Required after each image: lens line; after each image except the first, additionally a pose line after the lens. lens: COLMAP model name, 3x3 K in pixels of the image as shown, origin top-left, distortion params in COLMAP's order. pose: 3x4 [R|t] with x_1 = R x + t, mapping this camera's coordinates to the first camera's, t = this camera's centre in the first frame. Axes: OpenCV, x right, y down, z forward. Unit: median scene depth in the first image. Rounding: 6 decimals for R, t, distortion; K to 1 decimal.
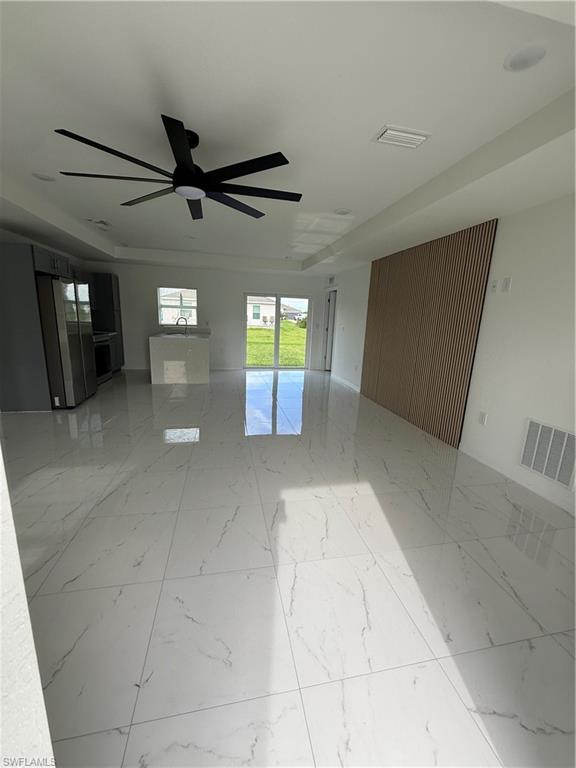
lens RADIAL K [[305.5, 0, 287.6], [0, 305.5, 382.7], [0, 0, 1]] dist [0.001902, -0.000195]
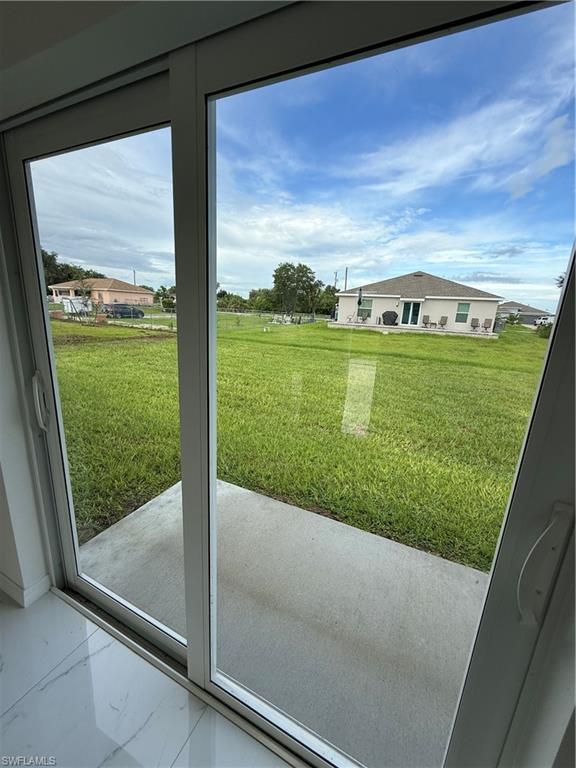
lens RADIAL K [[305.5, 0, 286.9], [0, 305.5, 384.0], [0, 0, 1]] dist [0.001902, -0.000195]
pose [[0.795842, 0.148676, -0.586967, 0.036872], [-0.148198, 0.987730, 0.049253, -0.143728], [0.587088, 0.047790, 0.808111, 0.668199]]
